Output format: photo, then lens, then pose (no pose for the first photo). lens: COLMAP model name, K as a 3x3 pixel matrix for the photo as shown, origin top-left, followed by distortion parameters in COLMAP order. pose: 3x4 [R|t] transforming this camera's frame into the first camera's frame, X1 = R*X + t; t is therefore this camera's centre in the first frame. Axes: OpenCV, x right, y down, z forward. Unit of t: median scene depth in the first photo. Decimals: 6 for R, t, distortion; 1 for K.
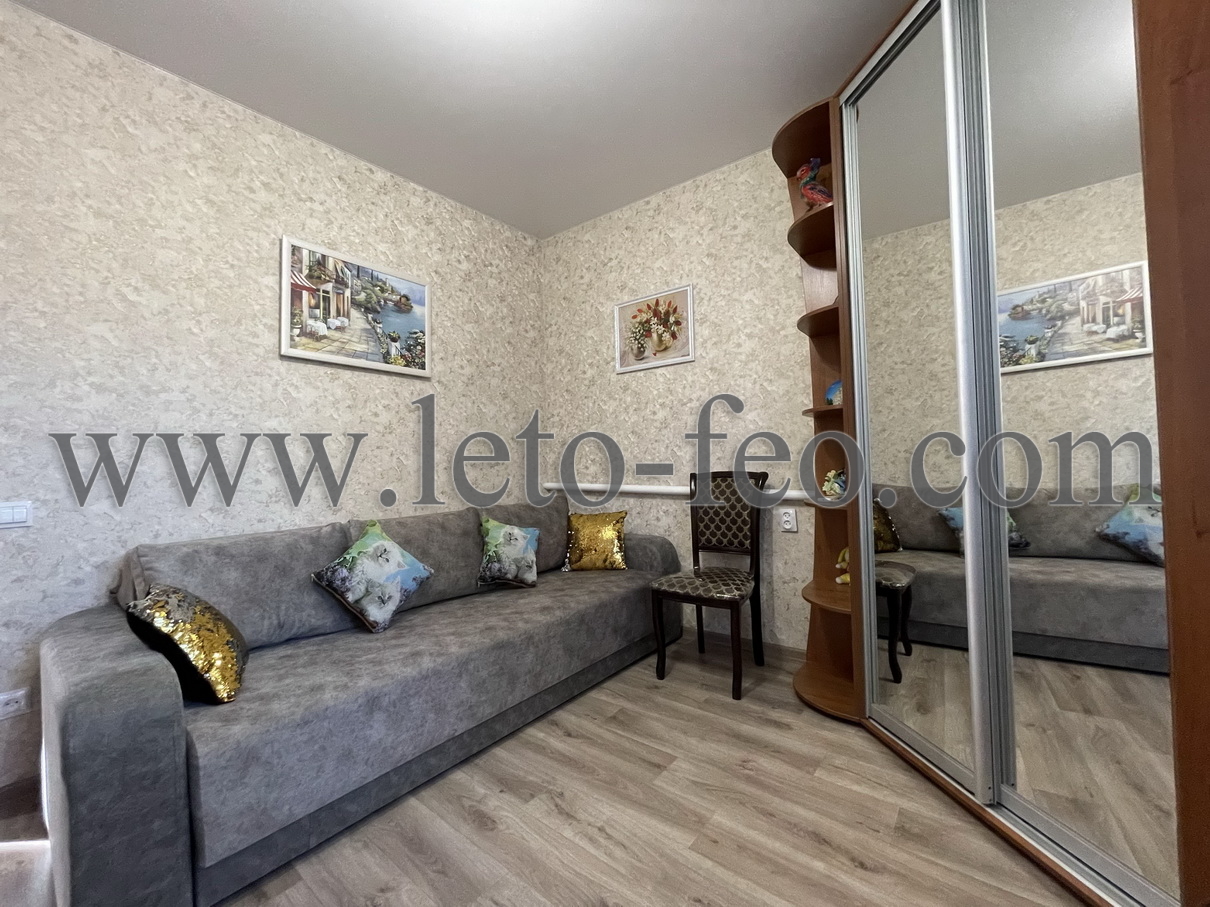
lens RADIAL K [[489.2, 0, 604.8], [0, 489.2, 452.5], [0, 0, 1]] dist [-0.001266, -0.000493]
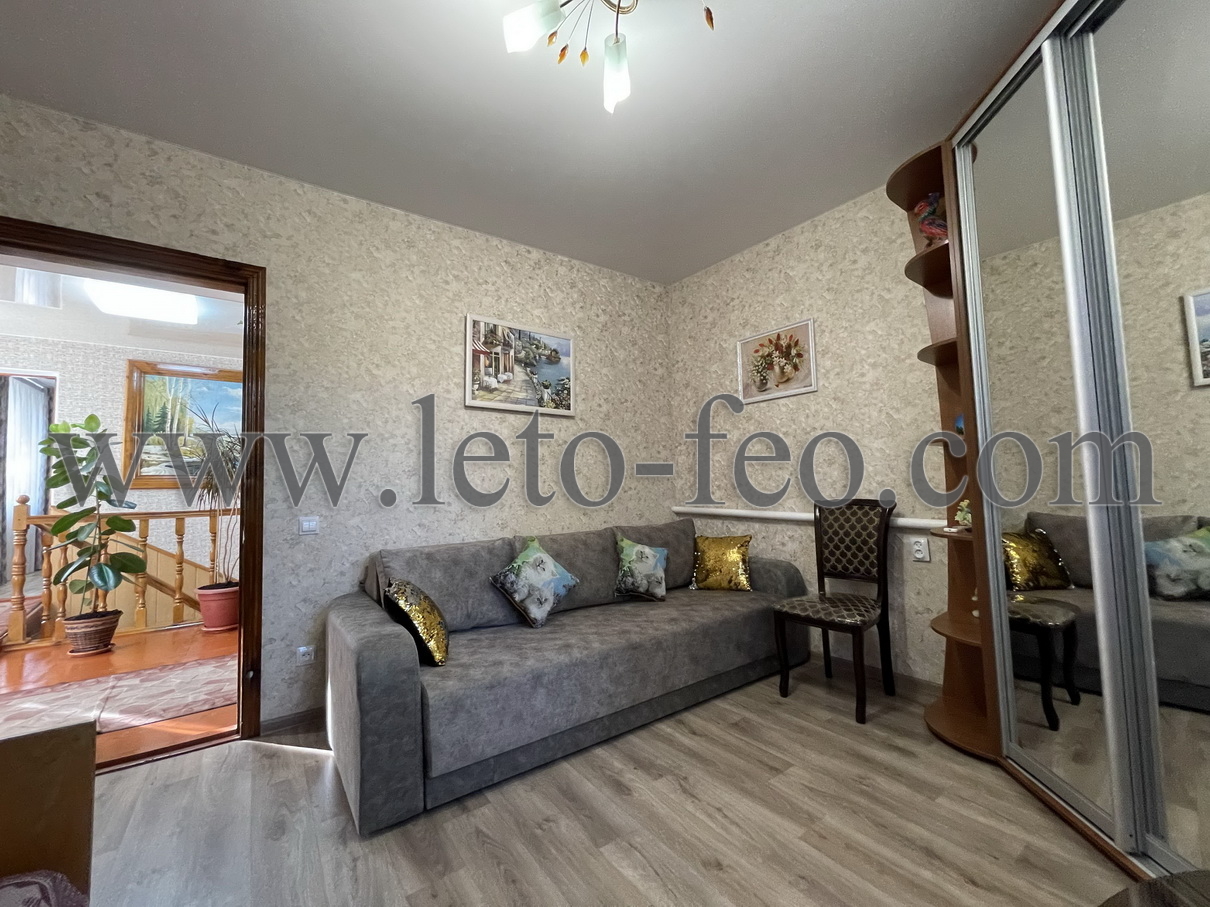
lens RADIAL K [[489.2, 0, 603.8], [0, 489.2, 459.9], [0, 0, 1]] dist [-0.001266, -0.000493]
pose [[0.963651, -0.011067, -0.266934, 0.034343], [0.003883, 0.999616, -0.027425, -0.022056], [0.267135, 0.025392, 0.963324, -0.155652]]
